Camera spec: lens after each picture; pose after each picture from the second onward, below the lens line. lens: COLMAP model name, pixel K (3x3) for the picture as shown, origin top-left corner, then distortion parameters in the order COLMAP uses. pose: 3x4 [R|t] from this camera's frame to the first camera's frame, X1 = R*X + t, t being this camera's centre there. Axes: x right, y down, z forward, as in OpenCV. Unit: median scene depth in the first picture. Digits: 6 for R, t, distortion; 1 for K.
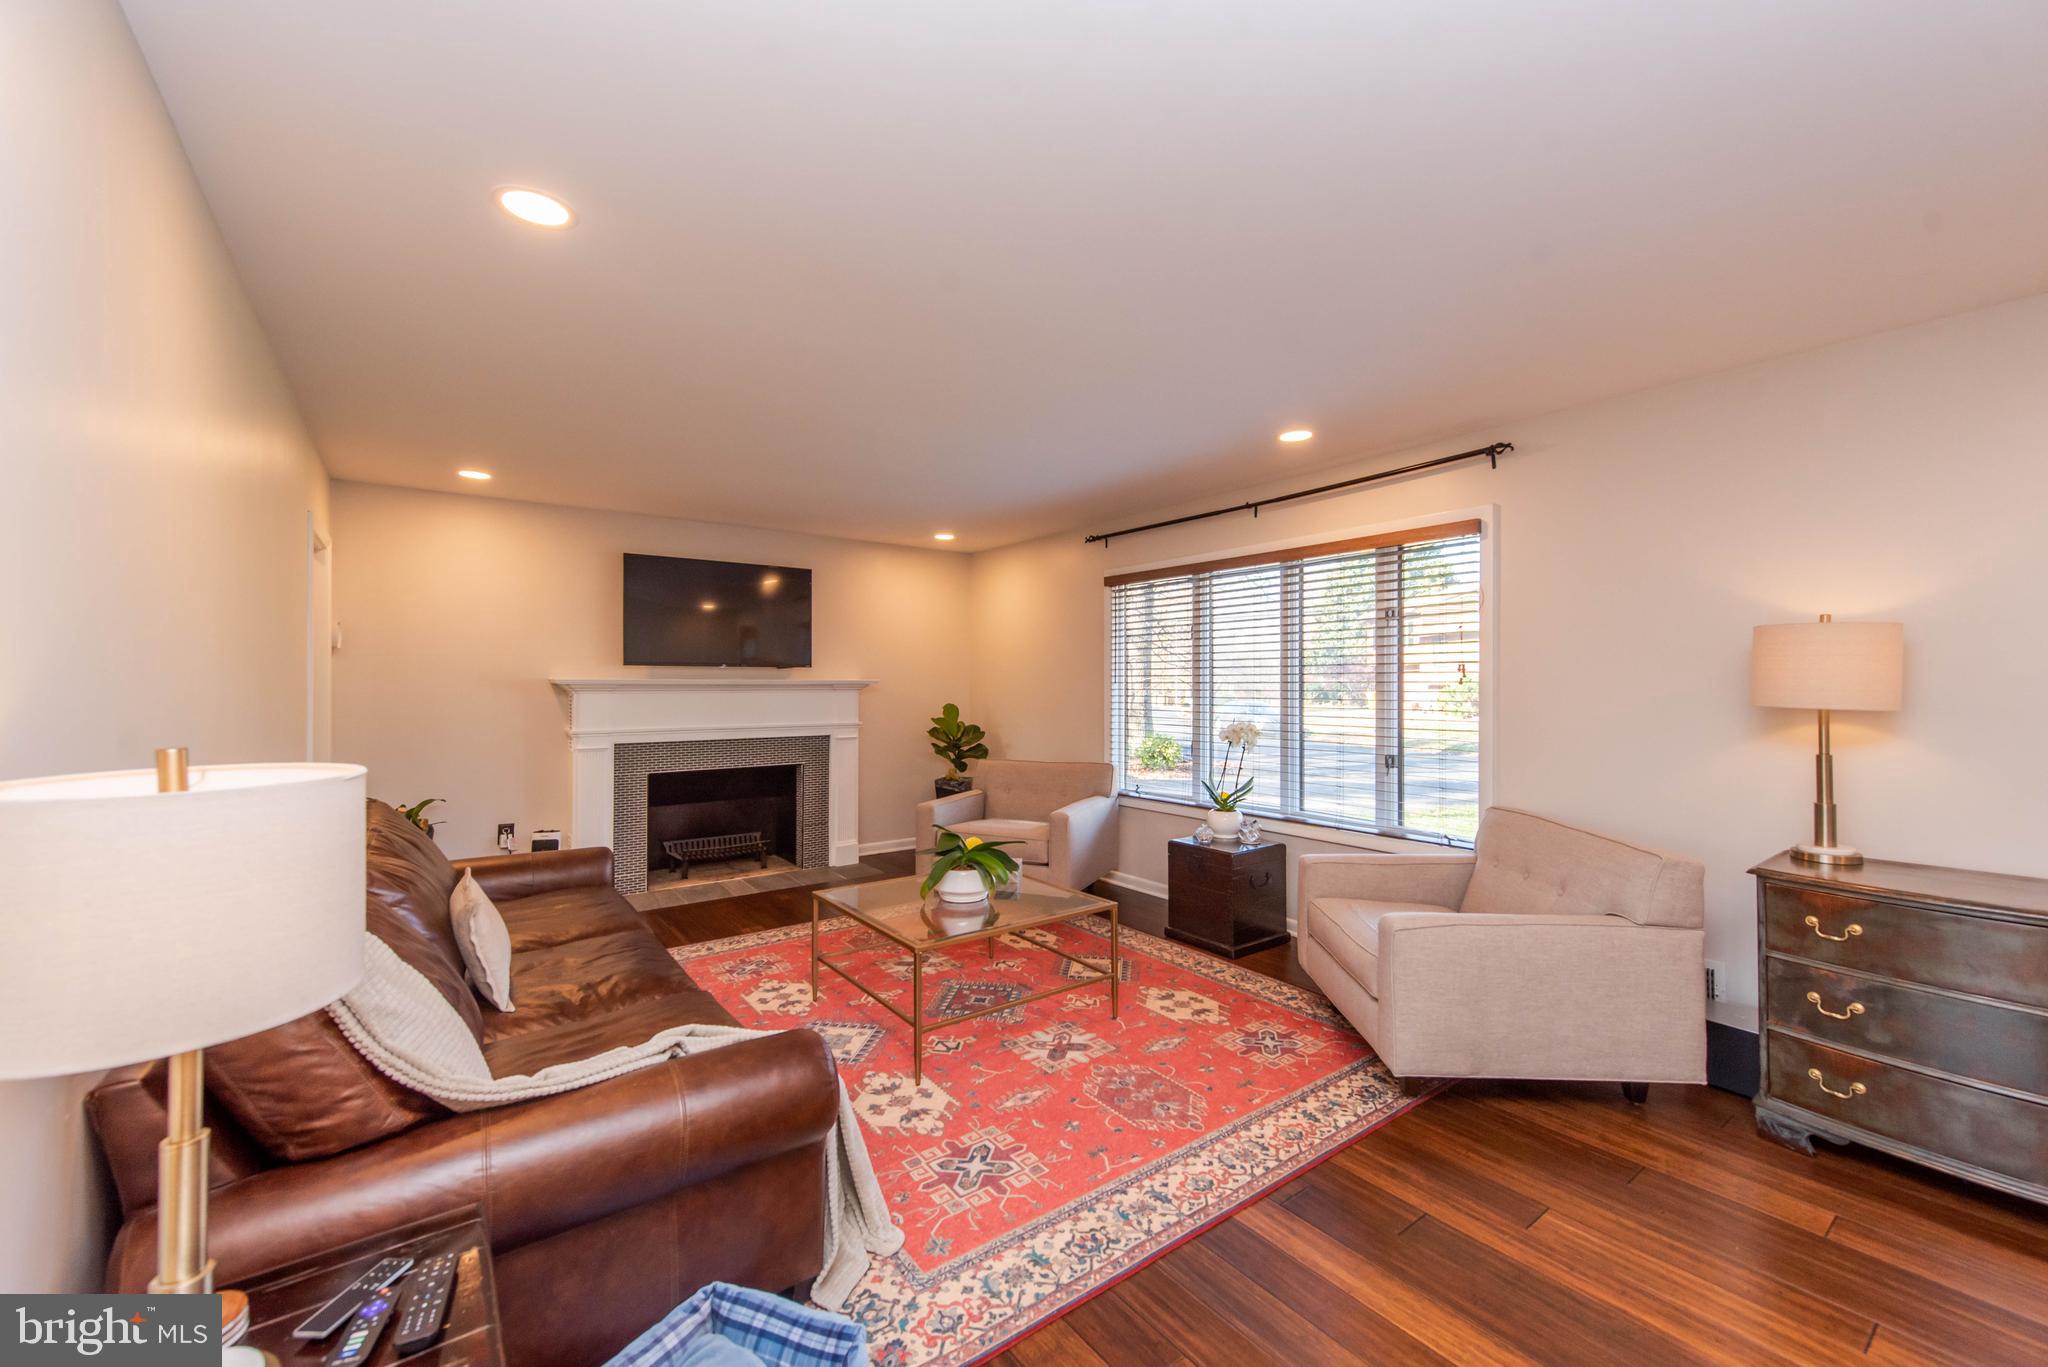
lens RADIAL K [[806.1, 0, 1027.2], [0, 806.1, 676.5], [0, 0, 1]] dist [0.001882, -0.000055]
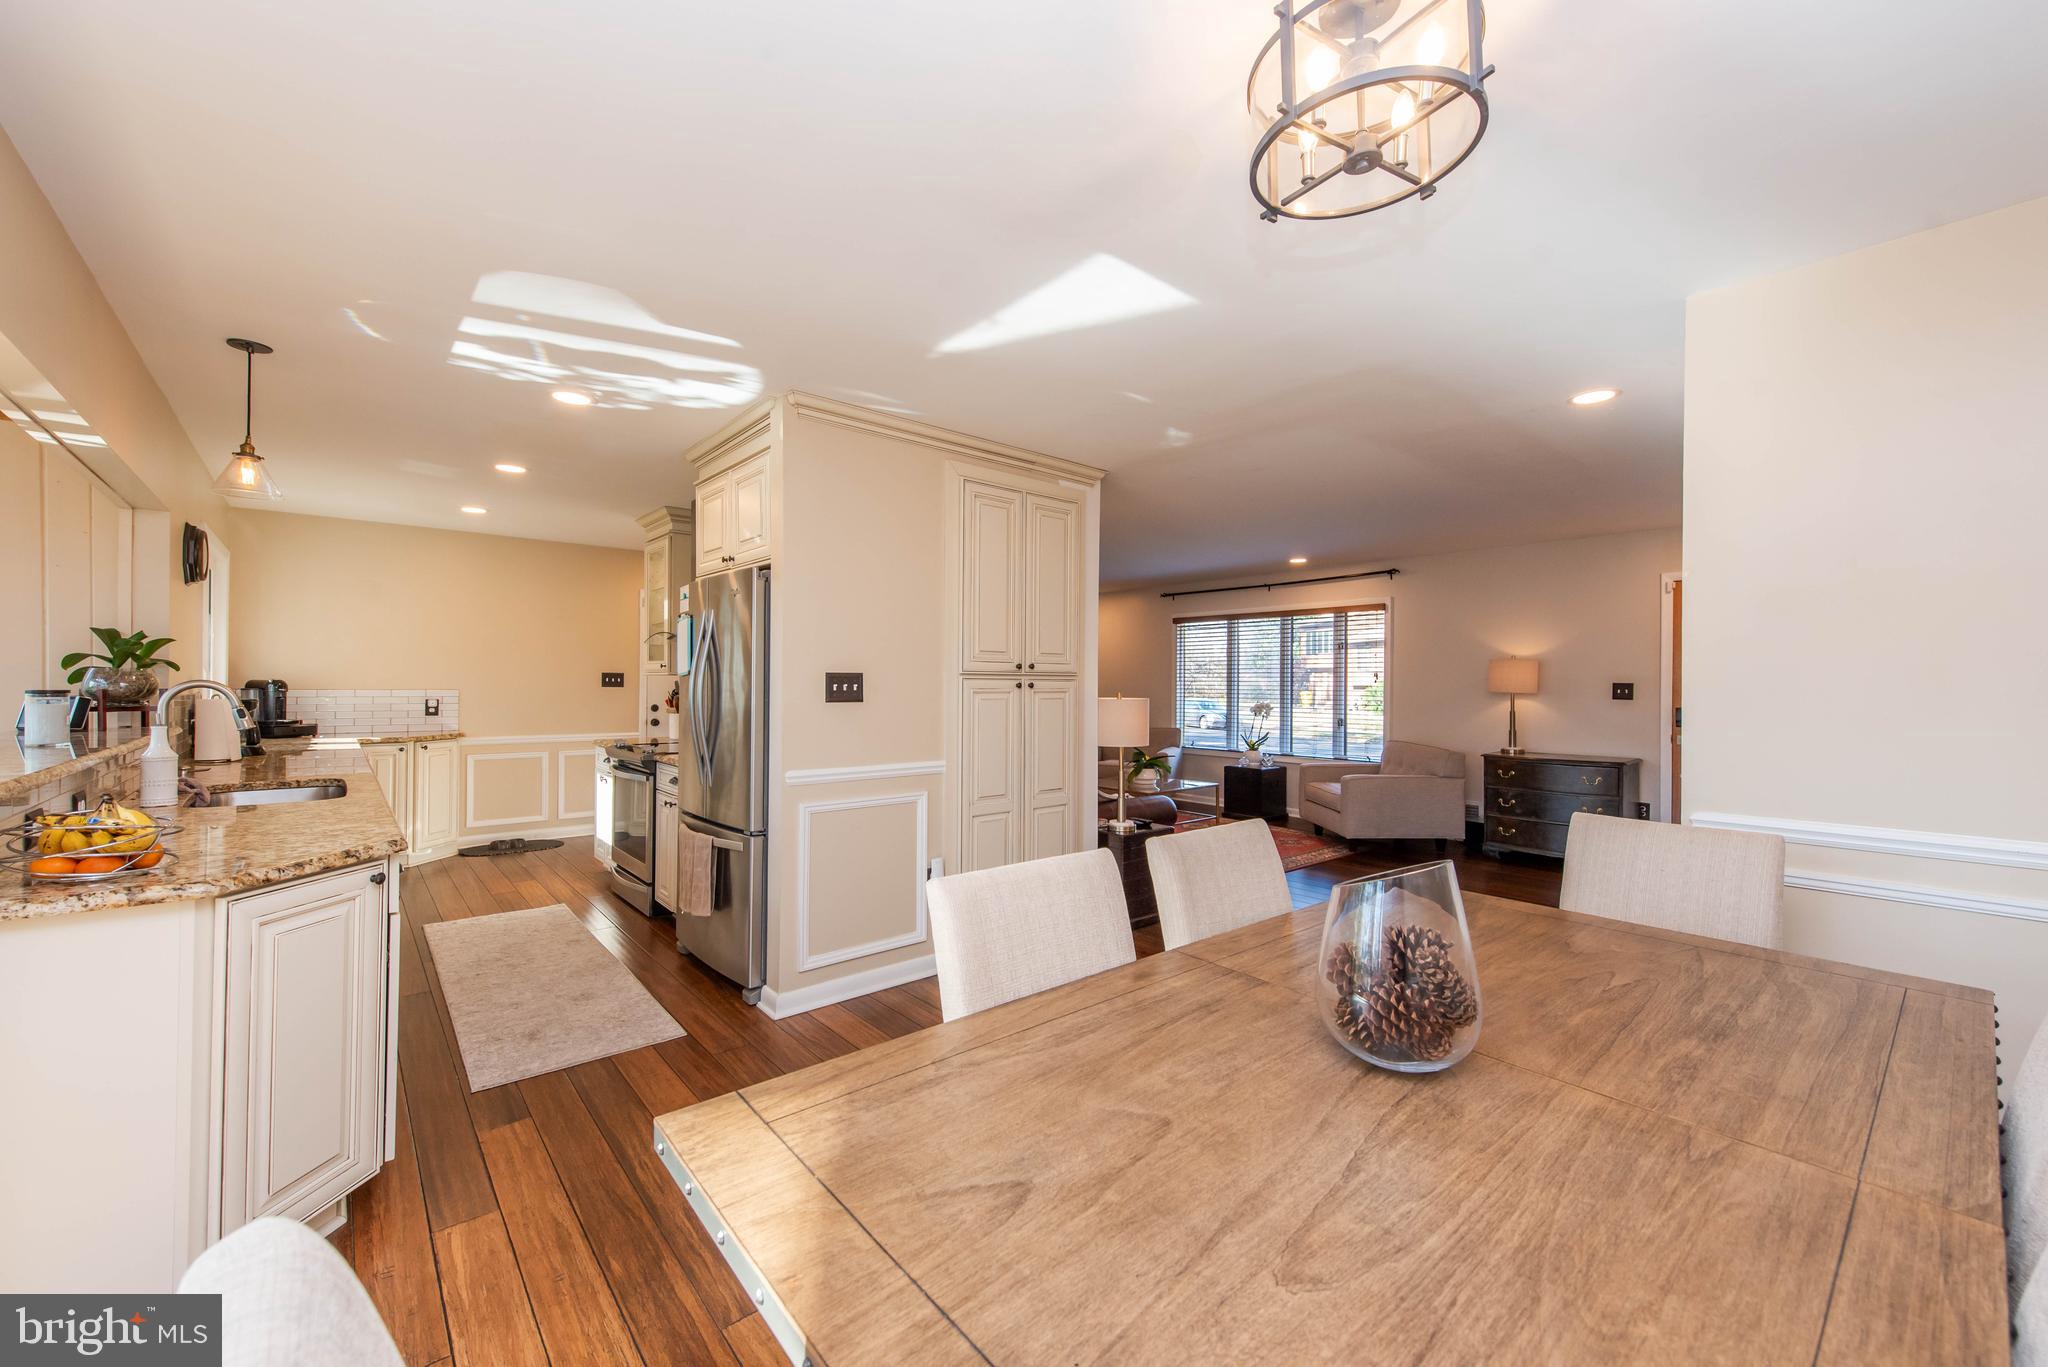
lens RADIAL K [[806.1, 0, 1017.2], [0, 806.1, 683.5], [0, 0, 1]] dist [0.001882, -0.000055]
pose [[0.998054, 0.003585, 0.062248, -0.442417], [-0.004150, 0.999951, 0.008956, -0.002410], [-0.062213, -0.009197, 0.998021, -0.876485]]
